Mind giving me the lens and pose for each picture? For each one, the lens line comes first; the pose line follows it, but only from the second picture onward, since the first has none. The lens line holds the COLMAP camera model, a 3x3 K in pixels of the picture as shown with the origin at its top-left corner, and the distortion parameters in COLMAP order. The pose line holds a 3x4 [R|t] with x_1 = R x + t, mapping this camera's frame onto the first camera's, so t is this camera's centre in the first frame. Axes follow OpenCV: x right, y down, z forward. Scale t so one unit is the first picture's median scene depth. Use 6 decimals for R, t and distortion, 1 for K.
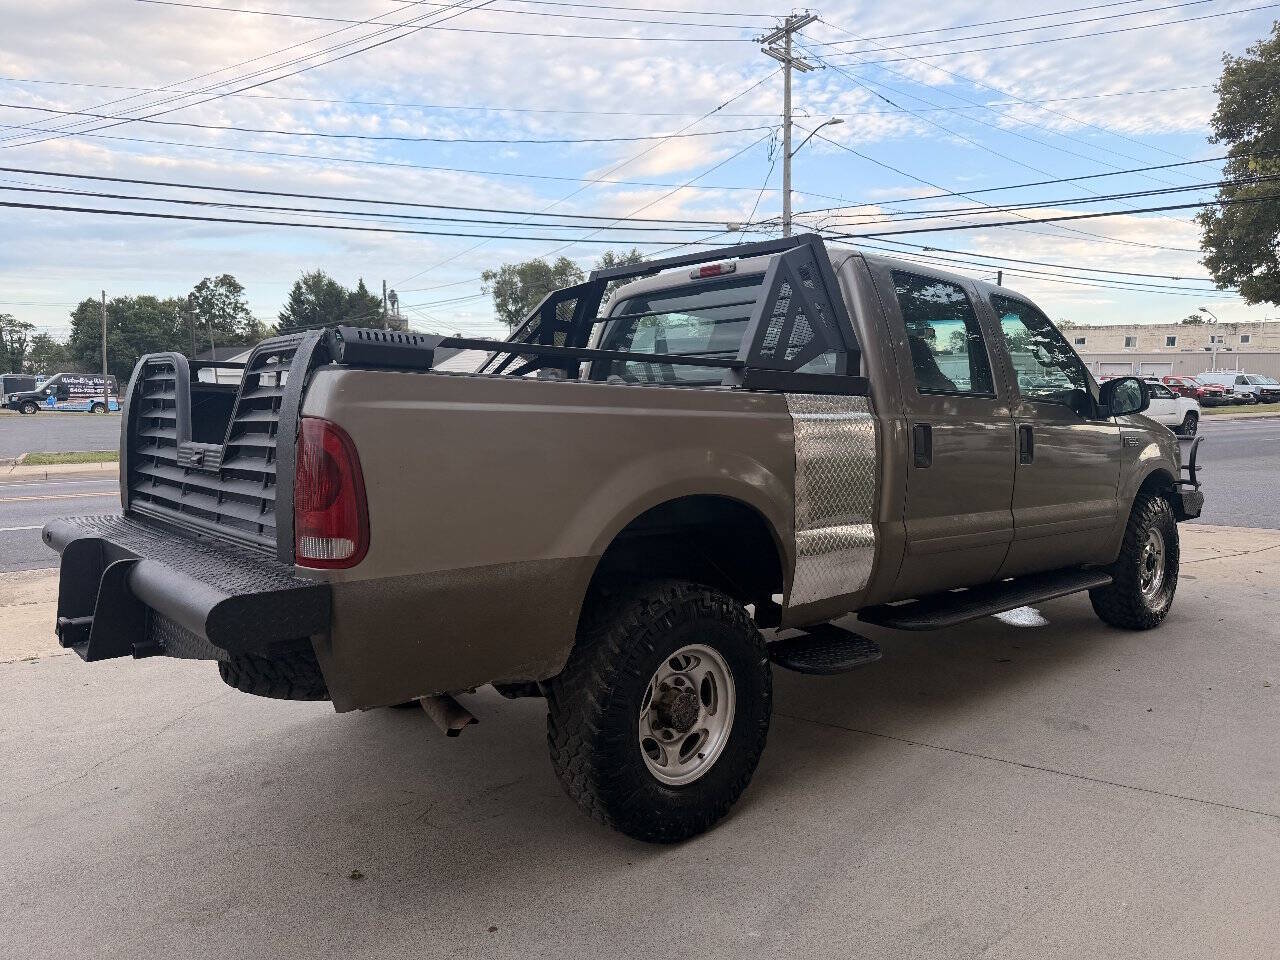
lens RADIAL K [[911.6, 0, 640.1], [0, 911.6, 485.1], [0, 0, 1]] dist [0.043162, -0.044598]
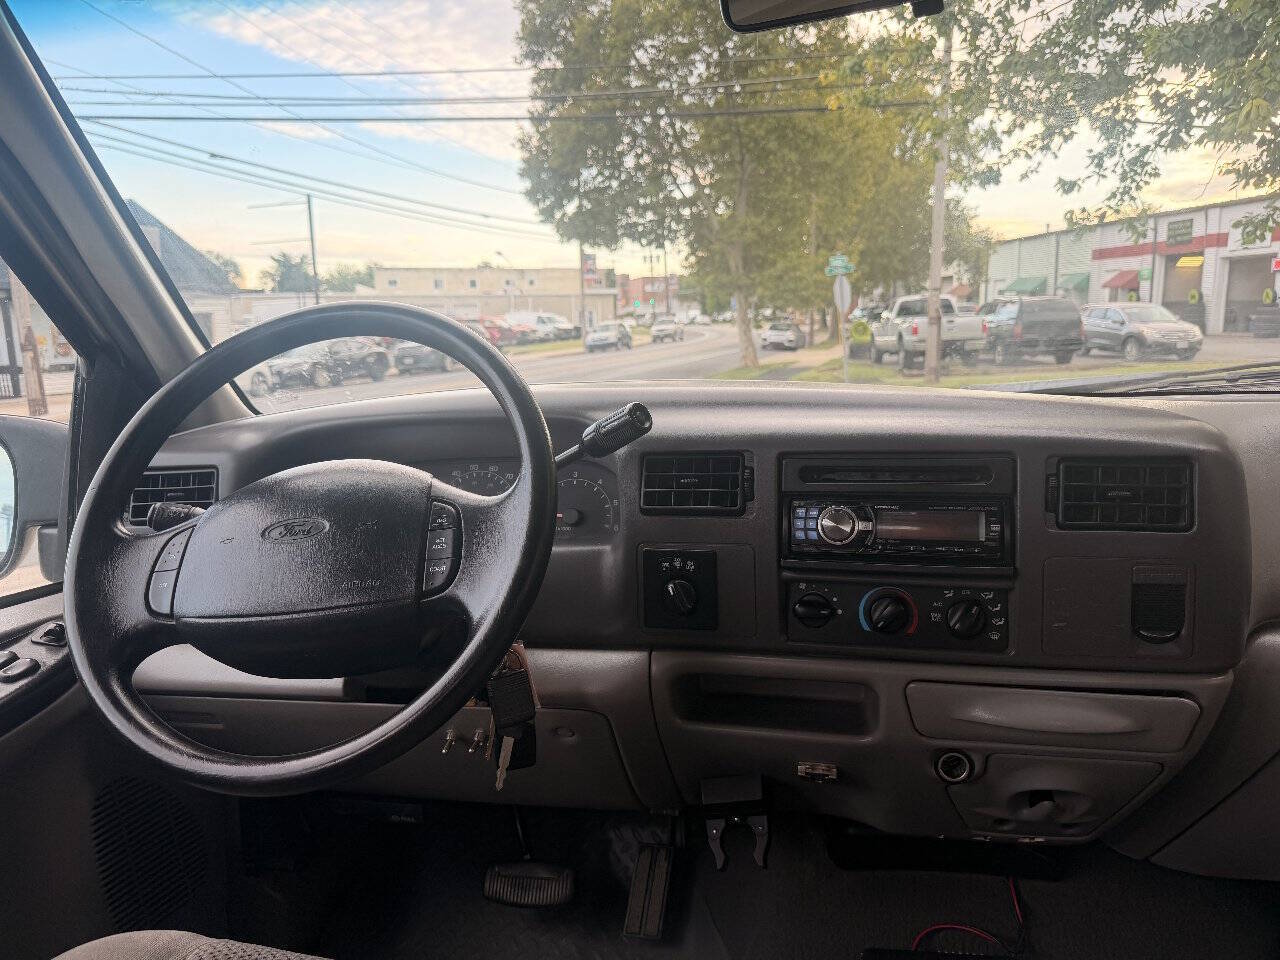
lens RADIAL K [[916.5, 0, 644.2], [0, 916.5, 491.5], [0, 0, 1]] dist [0.019329, -0.027604]
pose [[0.757688, -0.135960, 0.638298, 0.060299], [0.093309, 0.990579, 0.100236, -0.021621], [-0.645913, -0.016389, 0.763235, 0.185781]]
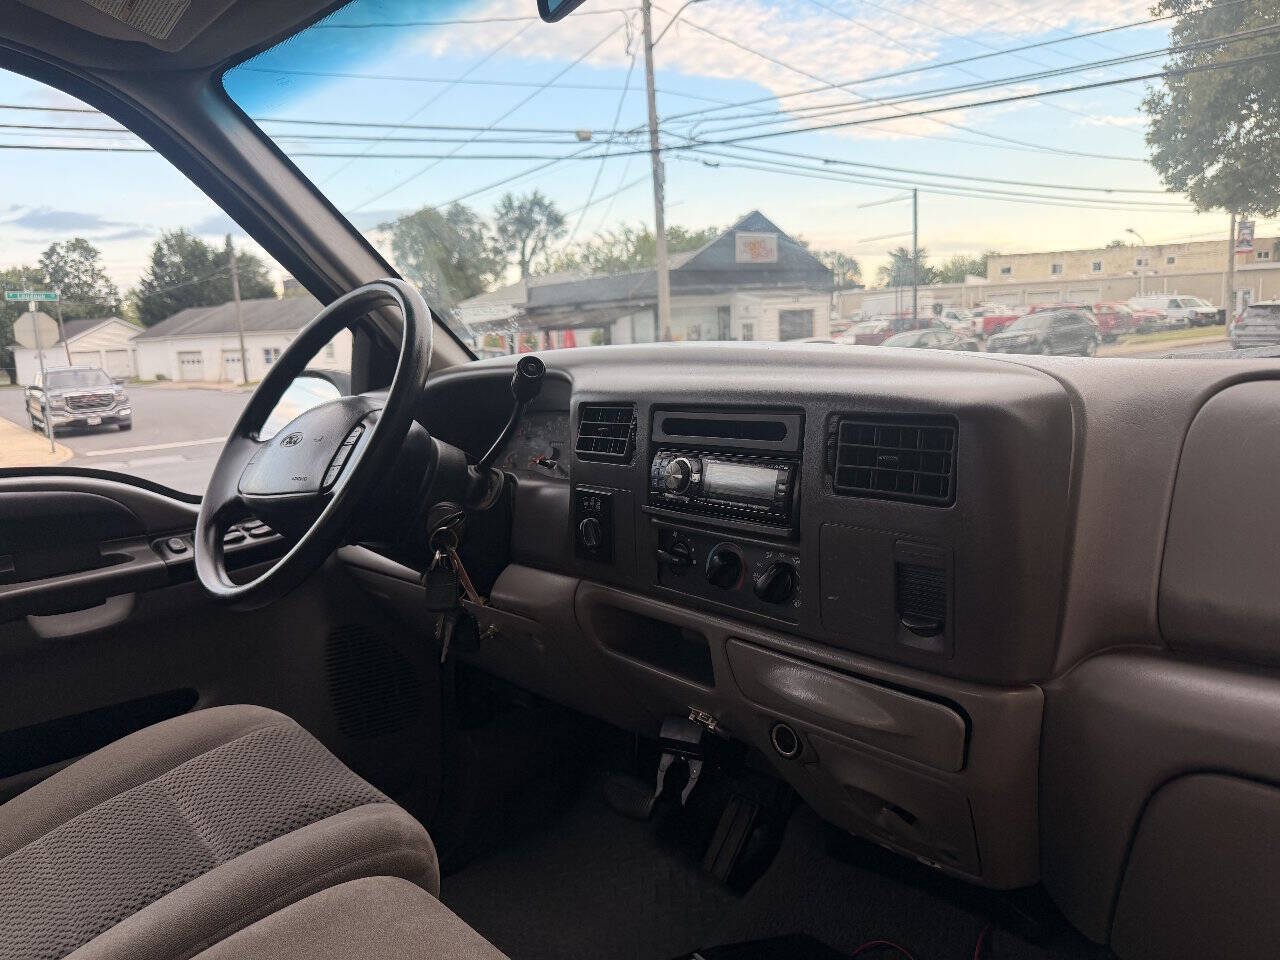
lens RADIAL K [[916.5, 0, 639.6], [0, 916.5, 482.2], [0, 0, 1]] dist [0.019329, -0.027604]
pose [[0.996403, -0.058372, 0.061429, 0.078815], [0.055308, 0.997194, 0.050451, -0.018687], [-0.064202, -0.046872, 0.996836, 0.174663]]
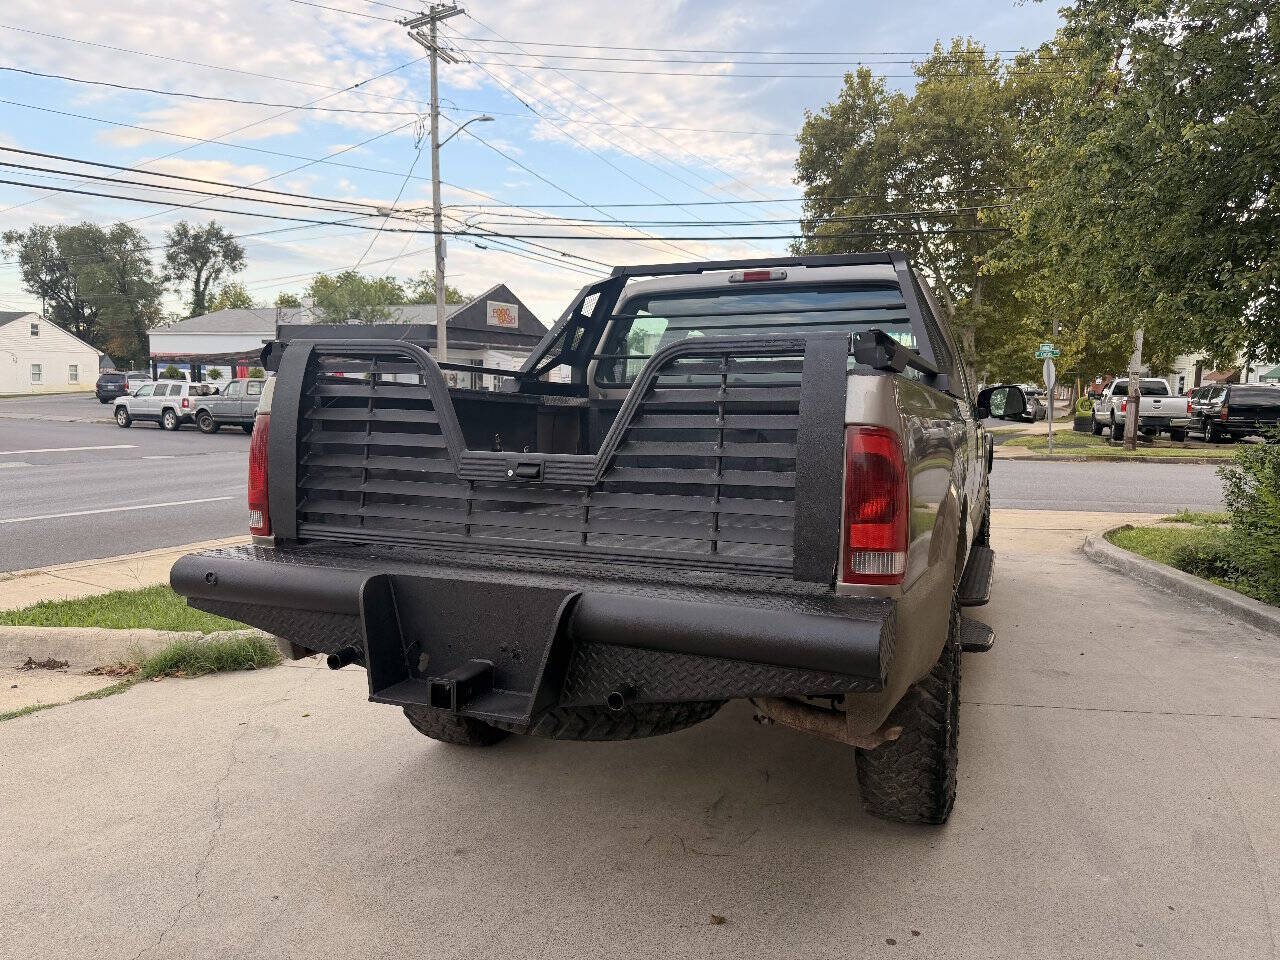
lens RADIAL K [[911.6, 0, 632.2], [0, 911.6, 483.8], [0, 0, 1]] dist [0.043162, -0.044598]
pose [[0.906684, -0.024827, 0.421080, -0.069771], [0.022671, 0.999692, 0.010126, -0.002140], [-0.421201, 0.000365, 0.906967, 0.018327]]
